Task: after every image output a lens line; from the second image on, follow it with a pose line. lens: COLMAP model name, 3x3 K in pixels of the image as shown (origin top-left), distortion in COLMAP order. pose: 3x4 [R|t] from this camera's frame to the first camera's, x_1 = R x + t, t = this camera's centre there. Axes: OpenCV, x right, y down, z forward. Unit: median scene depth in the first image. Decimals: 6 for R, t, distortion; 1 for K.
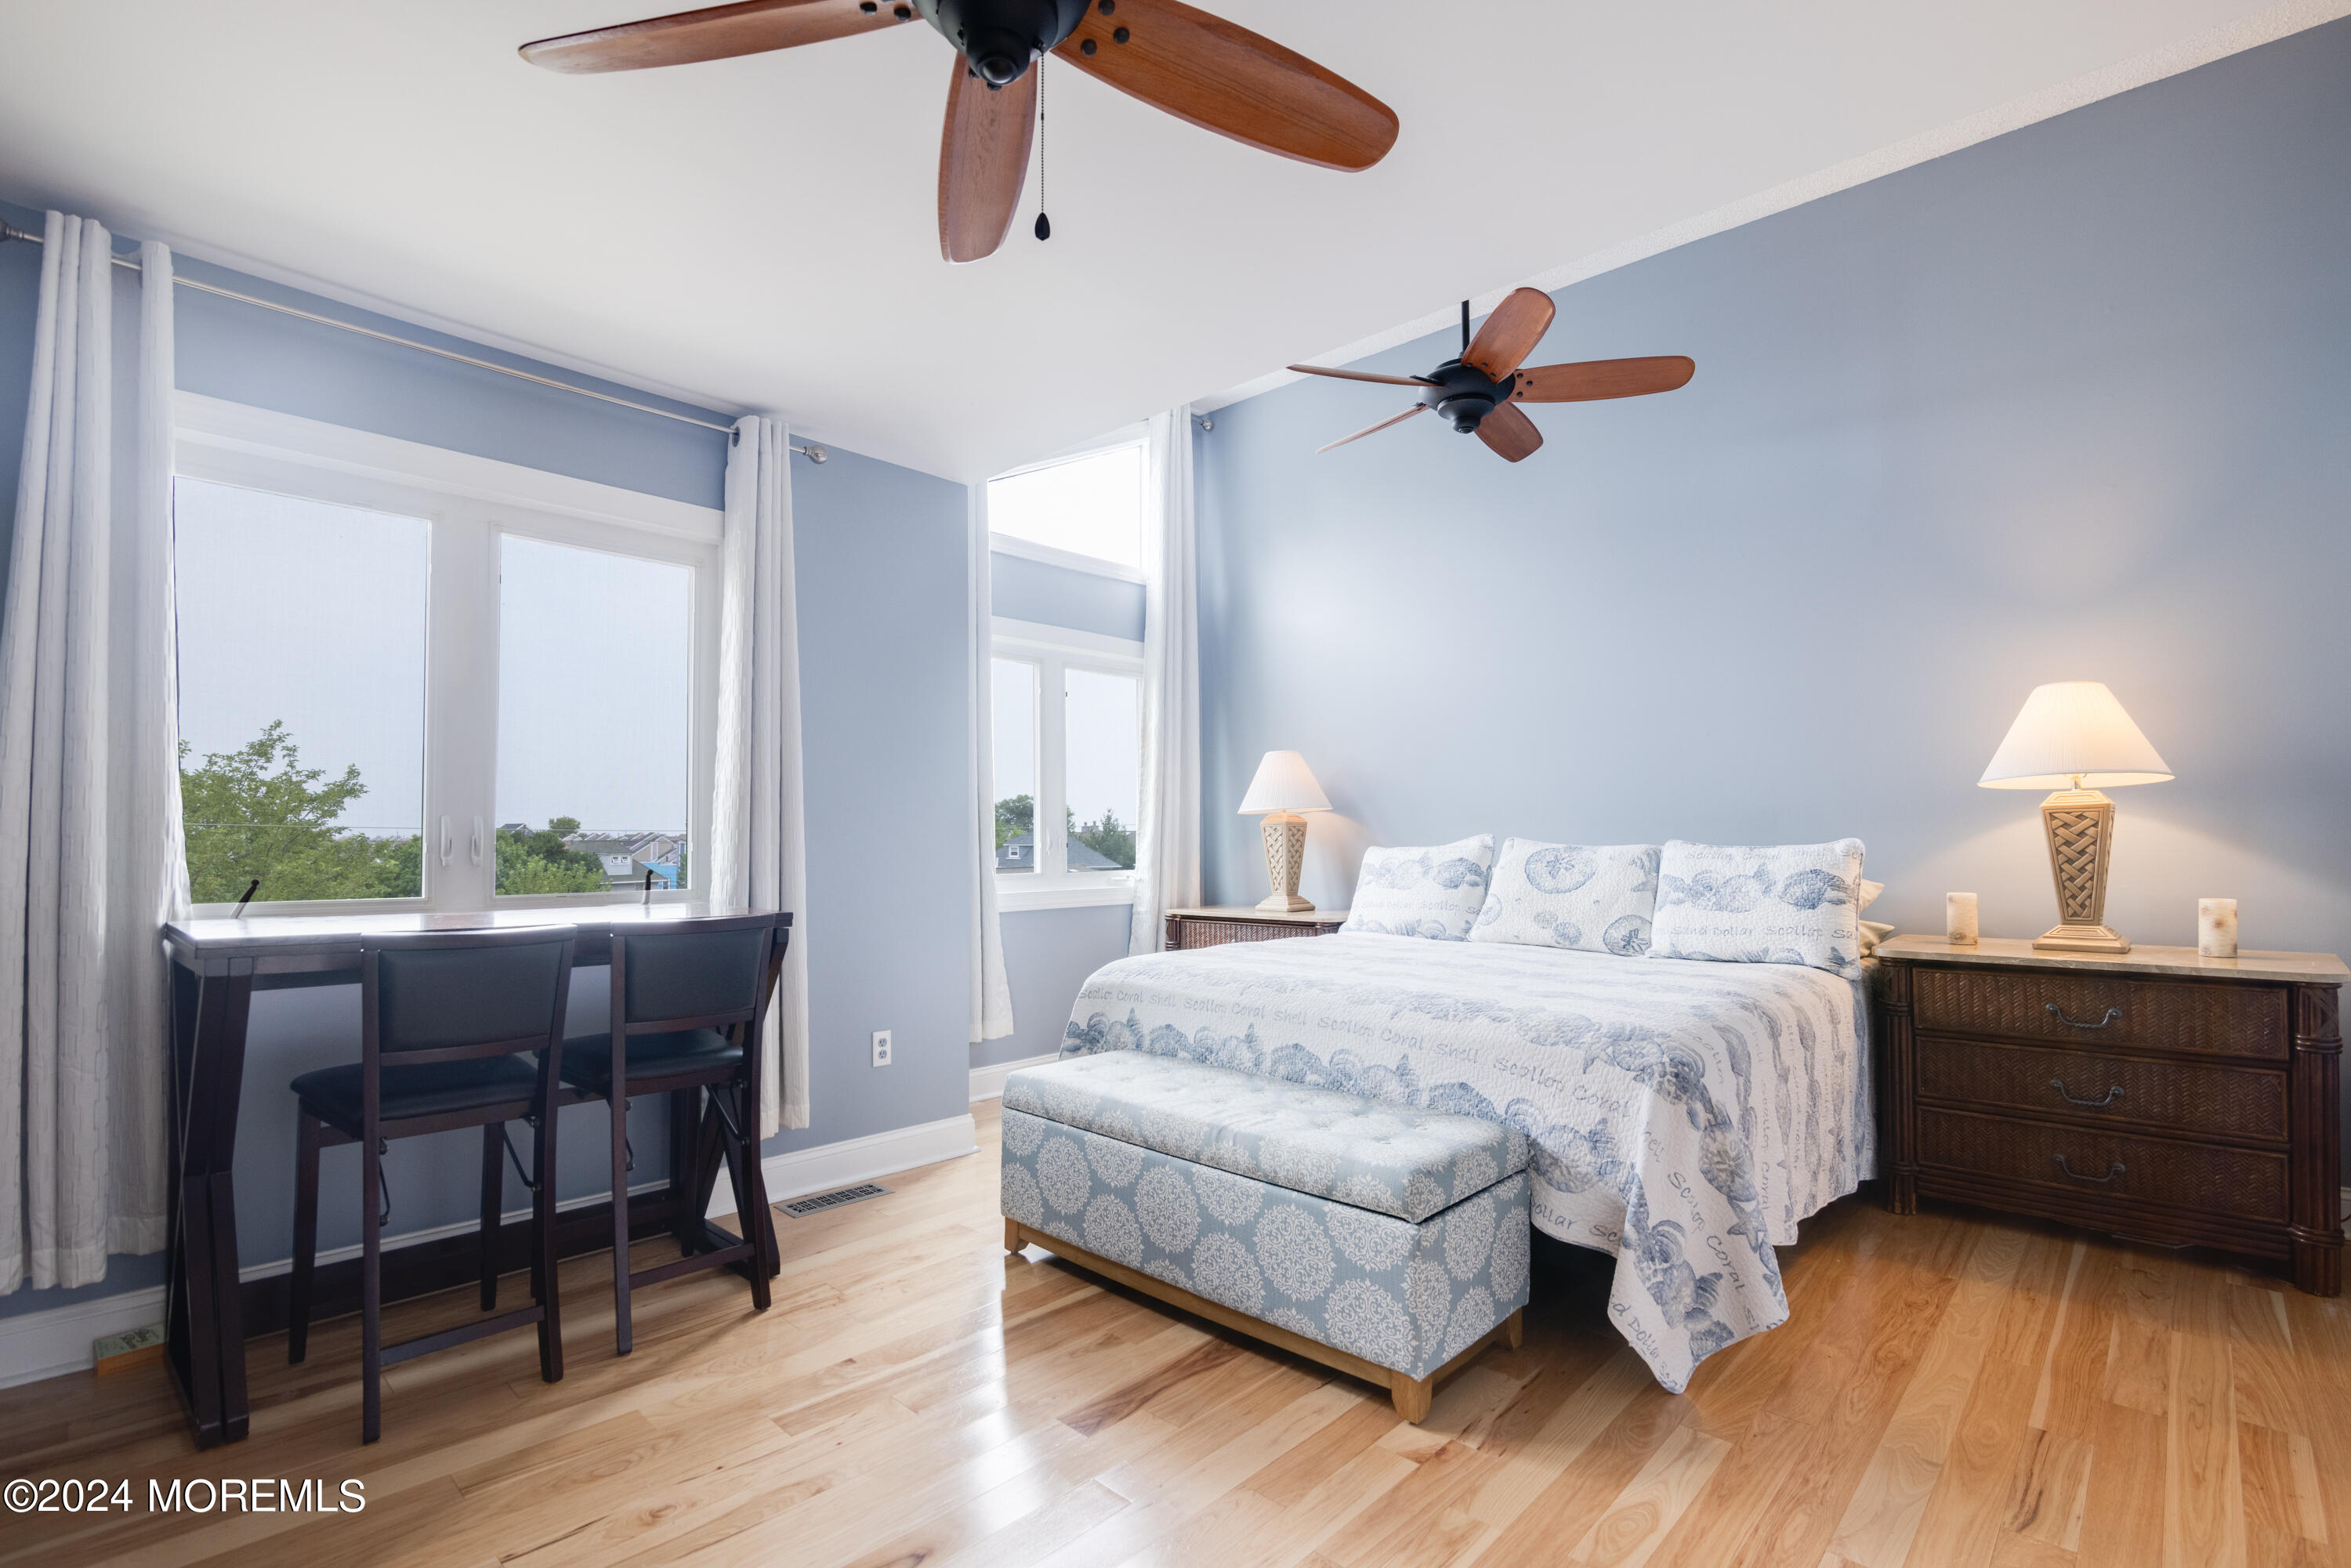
lens RADIAL K [[1106.4, 0, 1174.8], [0, 1106.4, 795.1], [0, 0, 1]] dist [-0.023288, 0.000235]
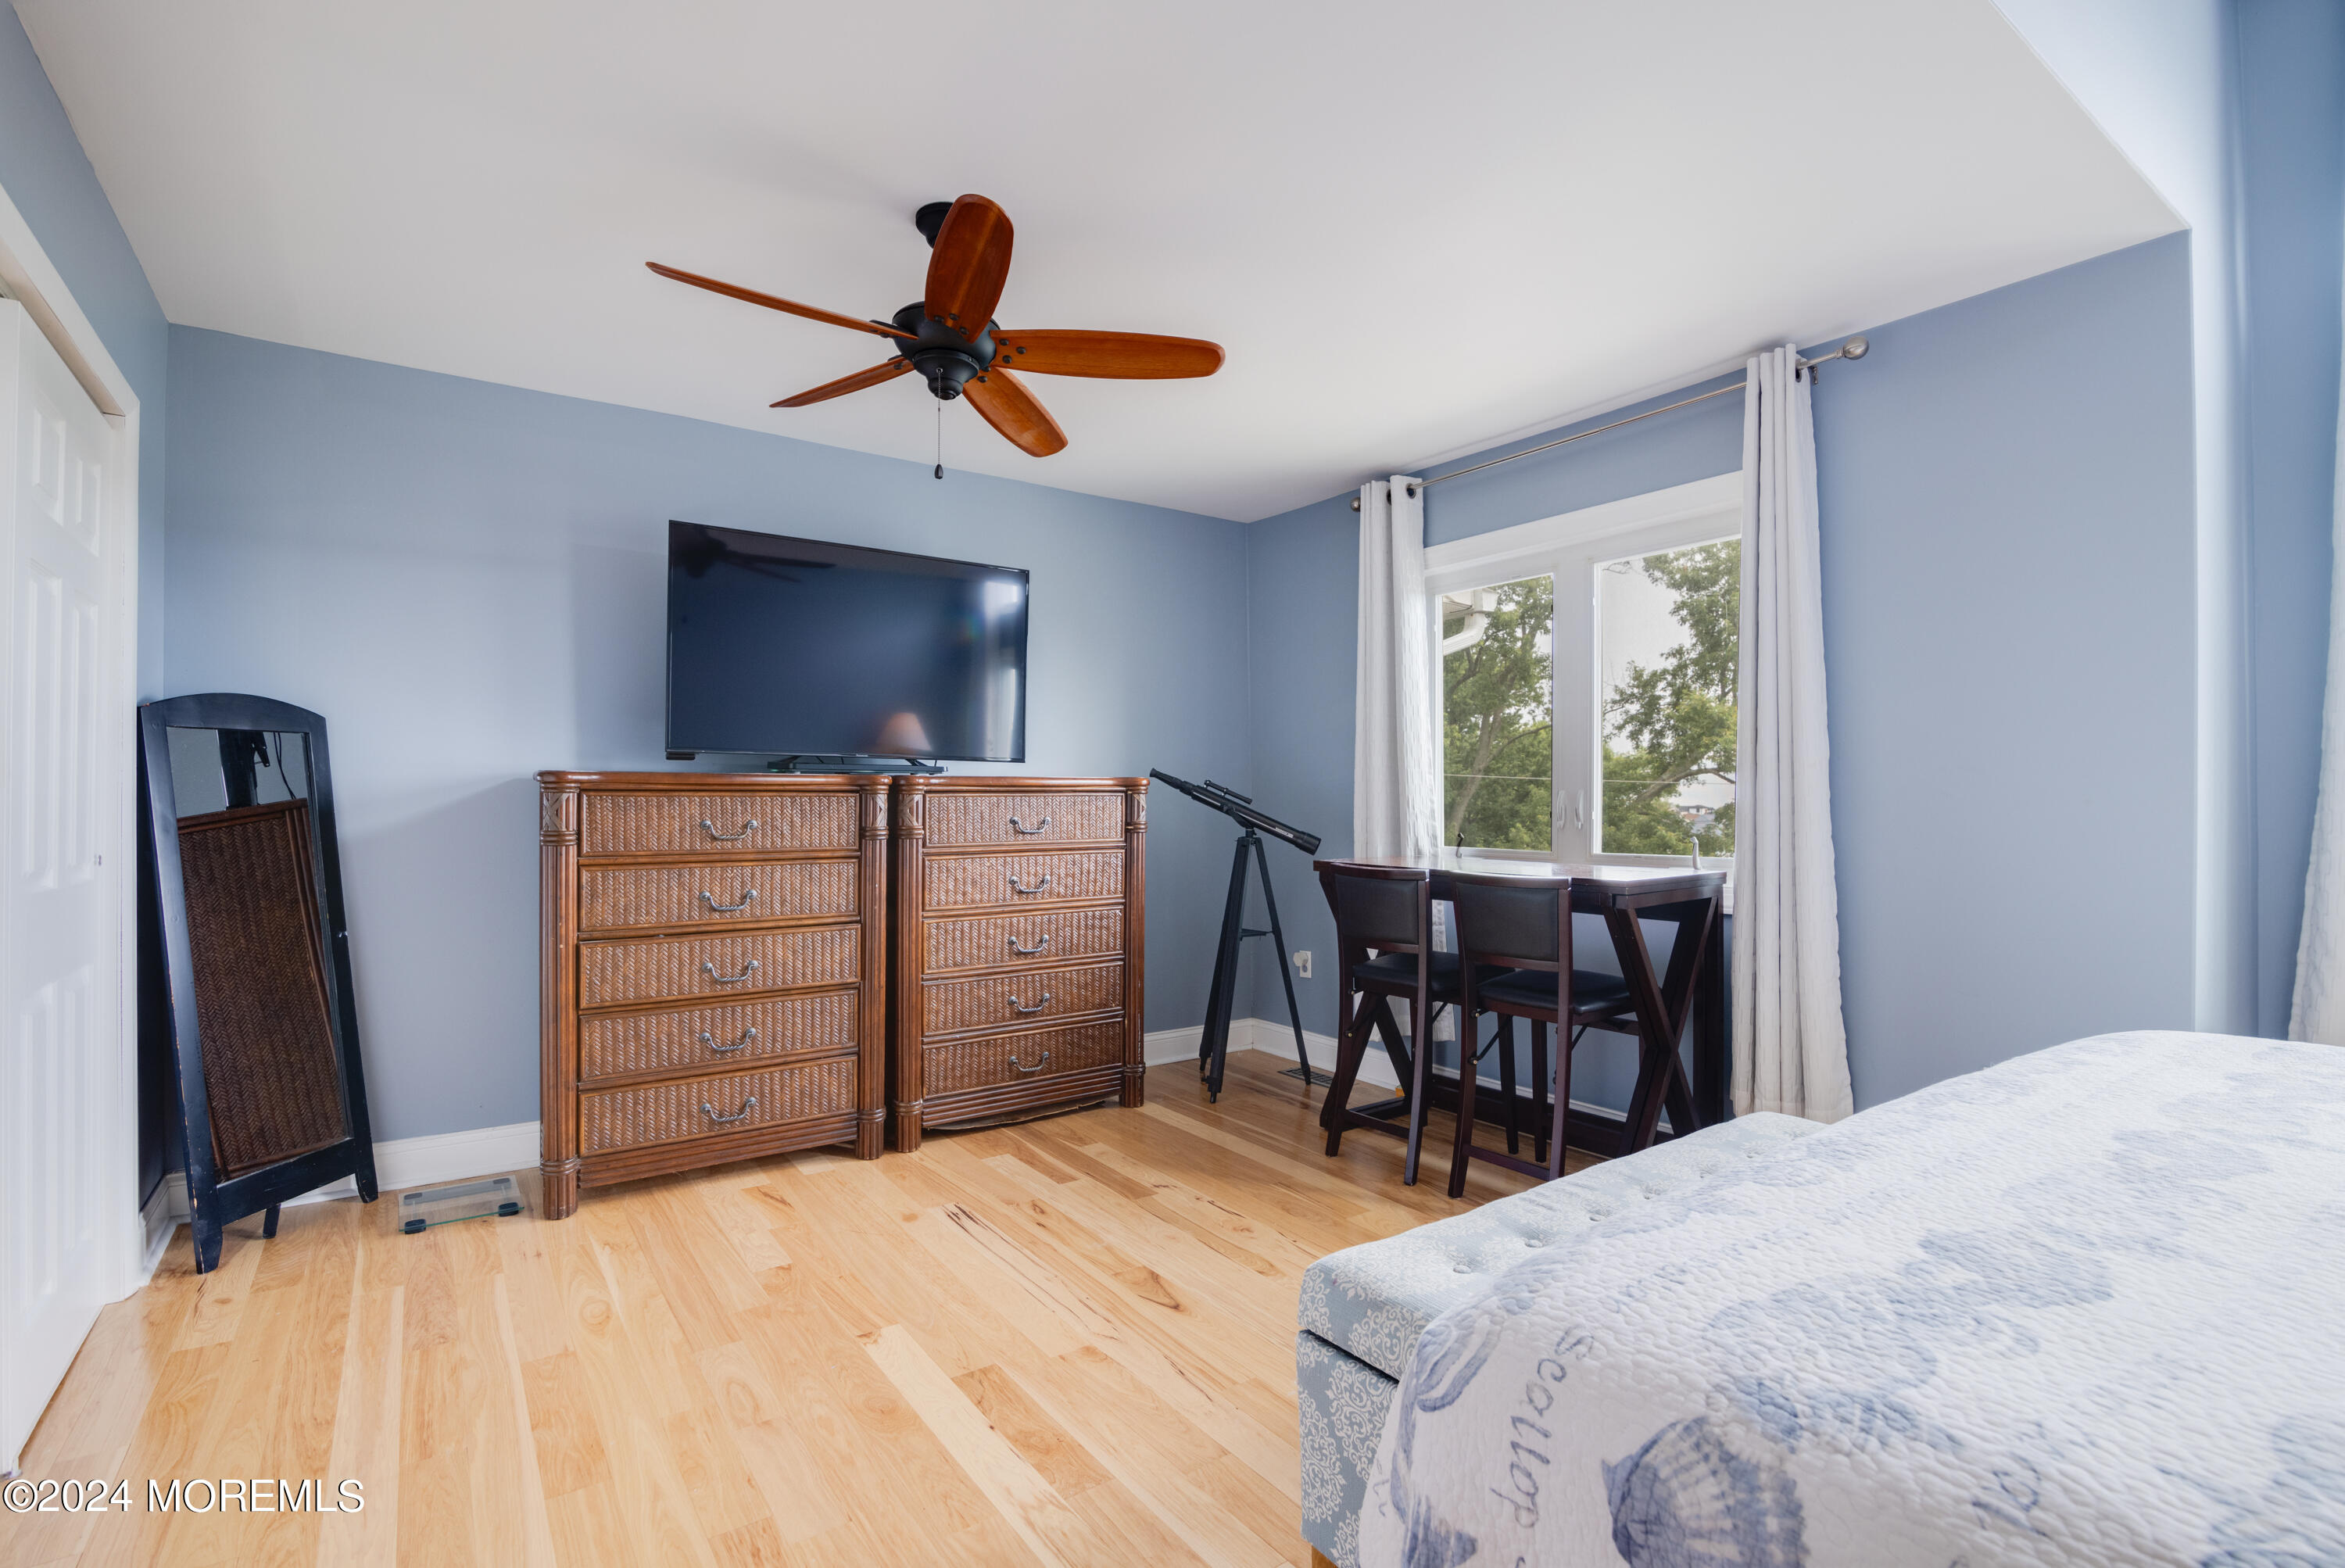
lens RADIAL K [[1066.3, 0, 1172.5], [0, 1066.3, 784.0], [0, 0, 1]] dist [-0.019325, 0.000194]
pose [[-0.201324, -0.019748, -0.979326, 0.700487], [0.040647, 0.998767, -0.028496, 0.028781], [0.978681, -0.045543, -0.200273, 0.794288]]
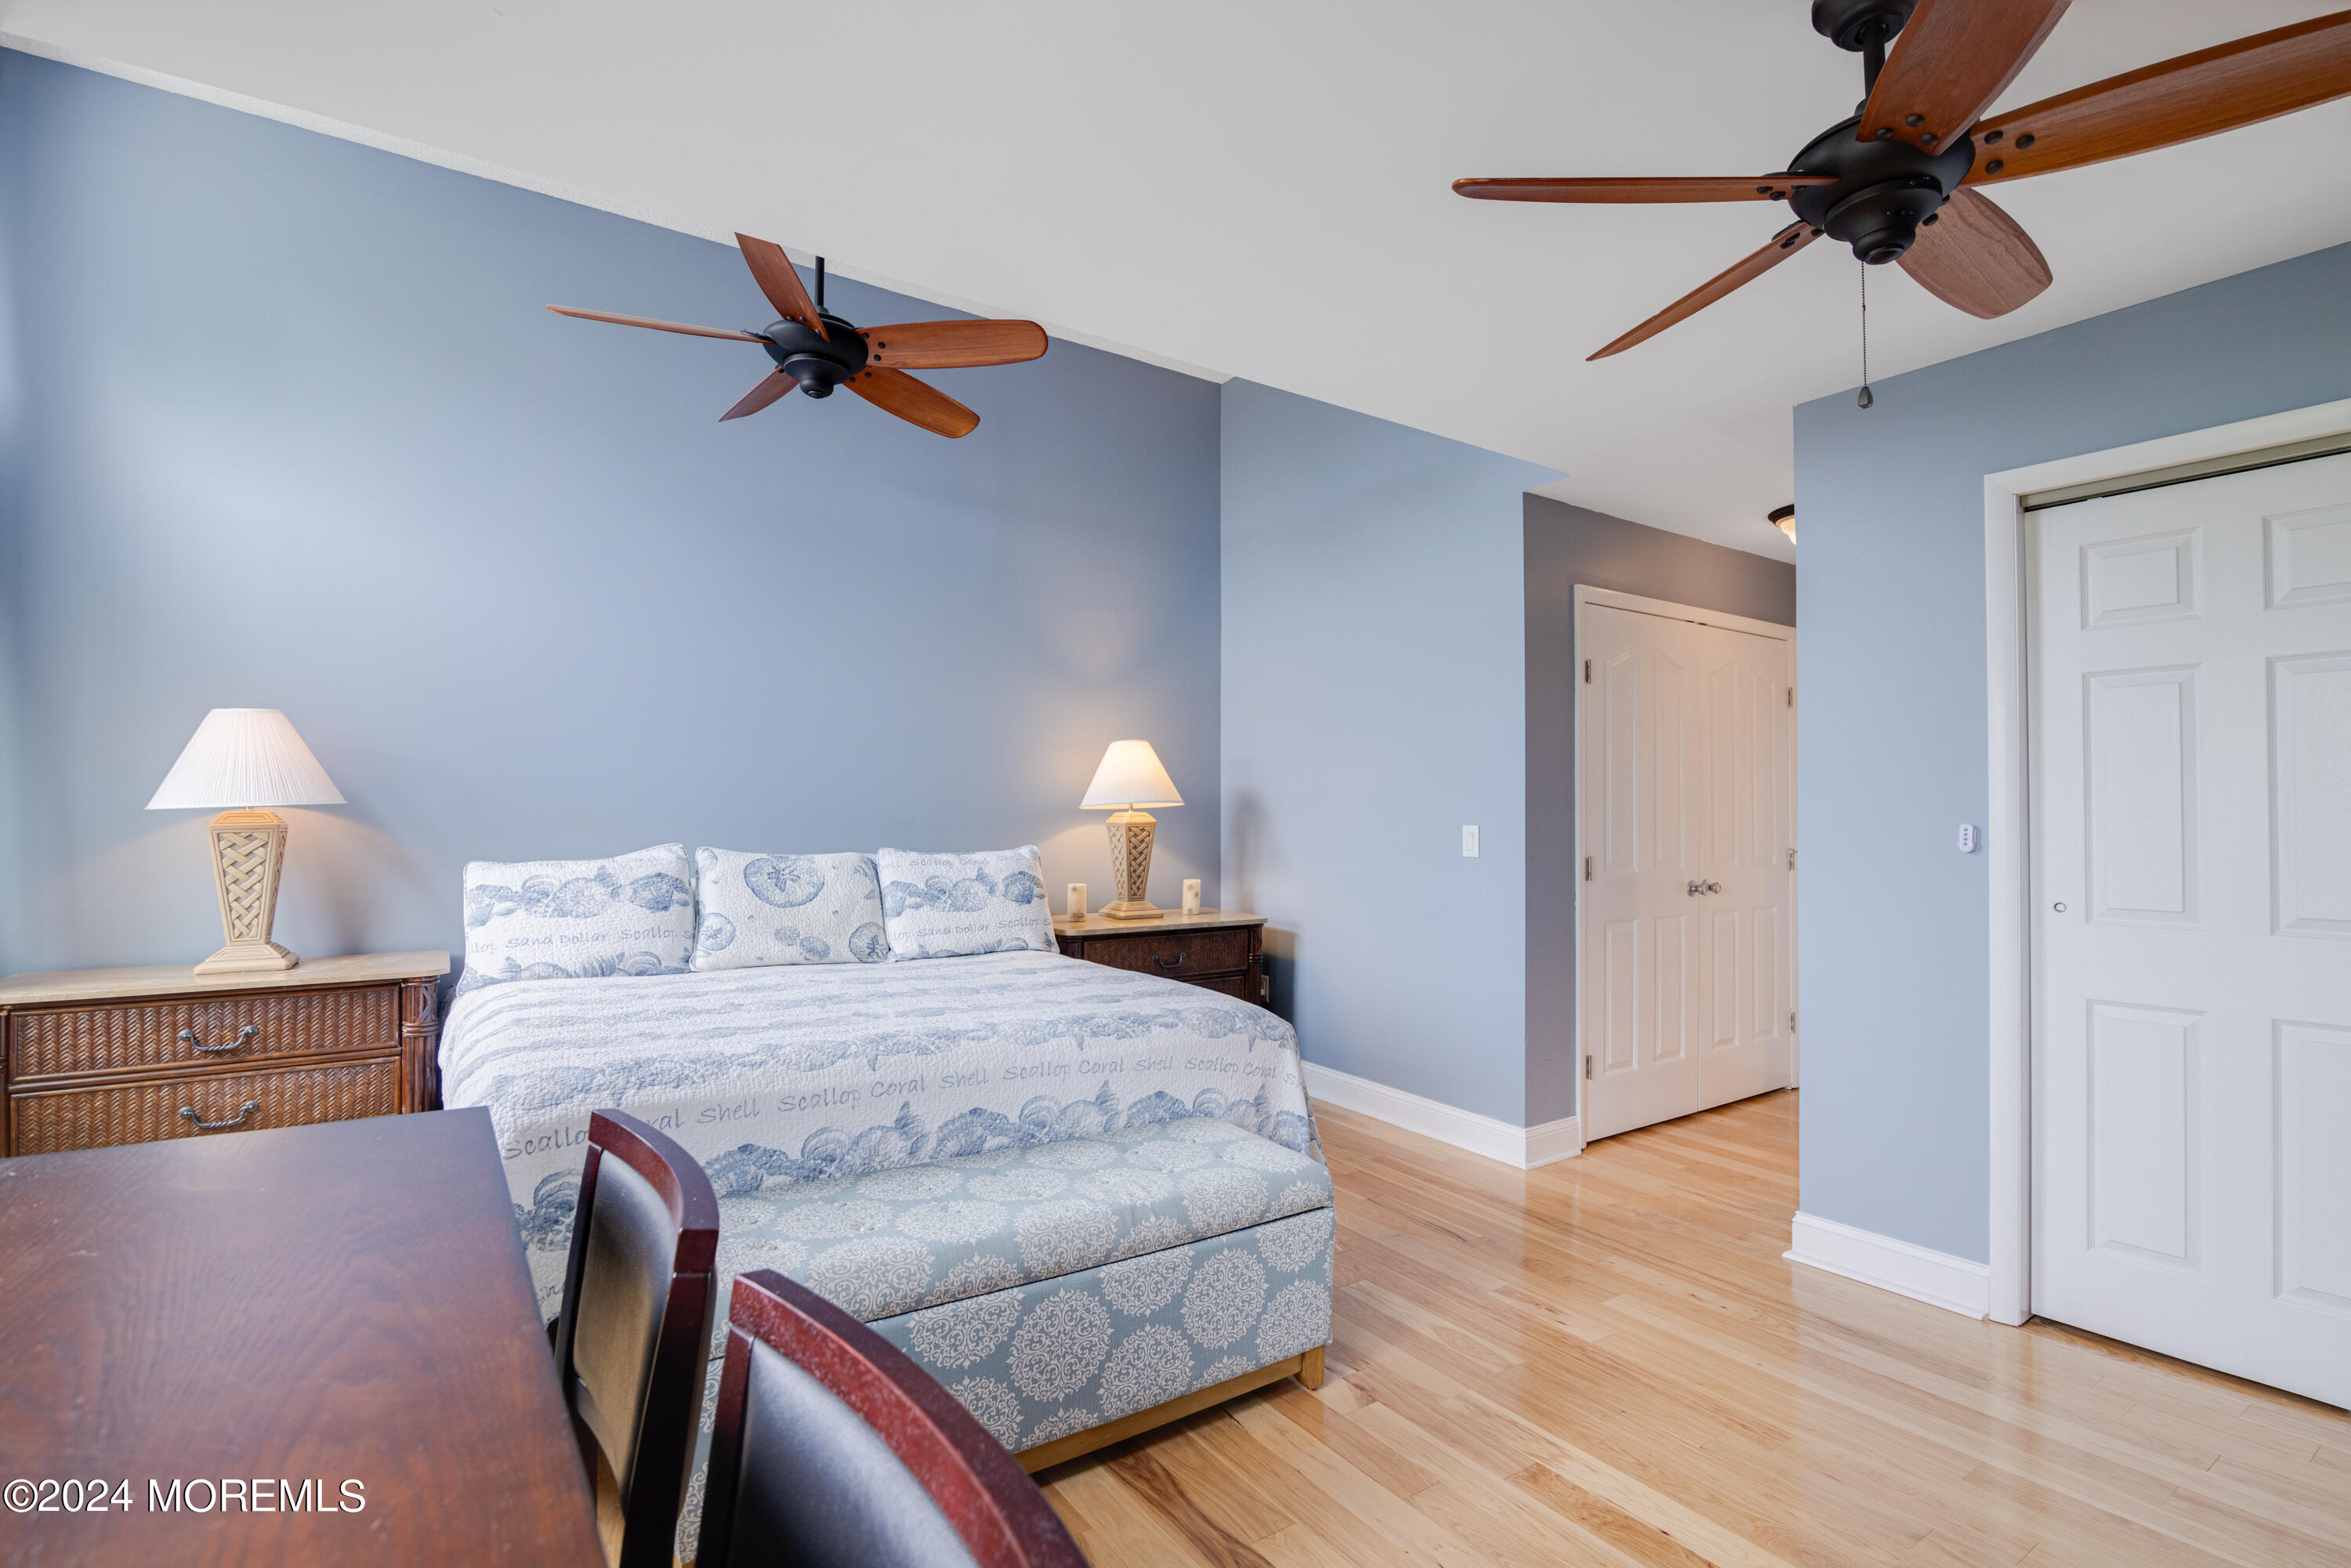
lens RADIAL K [[1069.0, 0, 1175.5], [0, 1069.0, 784.0], [0, 0, 1]] dist [-0.019325, 0.000194]
pose [[0.214522, 0.034404, 0.976113, -0.667859], [-0.041459, 0.998799, -0.026092, -0.007353], [-0.975839, -0.034871, 0.215691, 0.692245]]
